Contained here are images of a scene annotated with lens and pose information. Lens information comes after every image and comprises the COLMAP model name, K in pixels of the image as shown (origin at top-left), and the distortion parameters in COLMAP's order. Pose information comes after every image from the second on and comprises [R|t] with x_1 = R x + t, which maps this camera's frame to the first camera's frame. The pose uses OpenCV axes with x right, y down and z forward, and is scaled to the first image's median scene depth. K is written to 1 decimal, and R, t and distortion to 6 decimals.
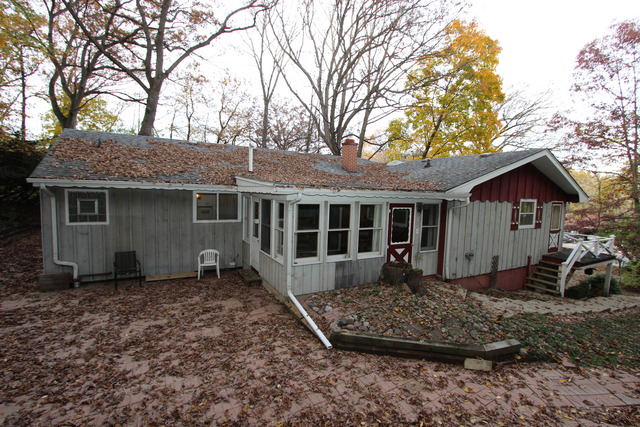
lens RADIAL K [[300.9, 0, 322.8], [0, 300.9, 217.7], [0, 0, 1]] dist [-0.013396, 0.000701]
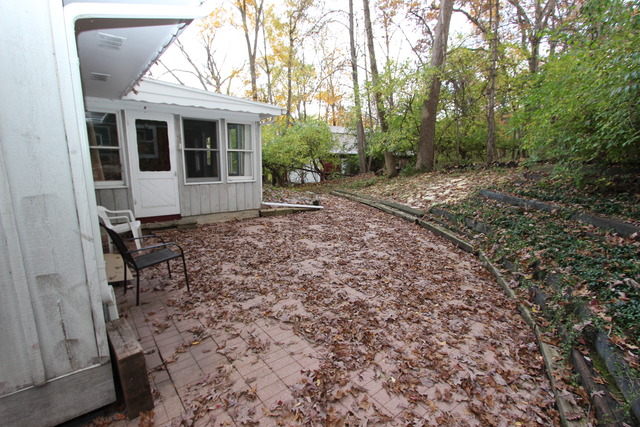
lens RADIAL K [[300.9, 0, 322.8], [0, 300.9, 217.7], [0, 0, 1]] dist [-0.013396, 0.000701]
pose [[-0.181664, -0.223305, 0.957671, -1.250058], [0.062680, 0.969265, 0.237898, 0.036276], [-0.981361, 0.103245, -0.162084, 0.921886]]
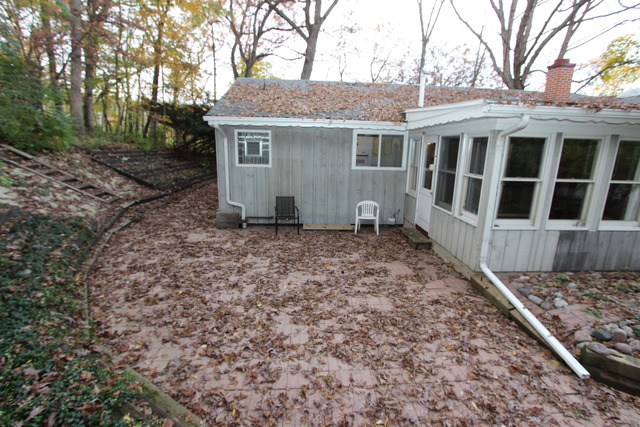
lens RADIAL K [[300.9, 0, 322.8], [0, 300.9, 217.7], [0, 0, 1]] dist [-0.013396, 0.000701]
pose [[0.895116, 0.090255, -0.436602, -0.146976], [-0.032752, 0.989961, 0.137497, 0.051714], [0.444628, -0.108776, 0.889086, 0.221490]]
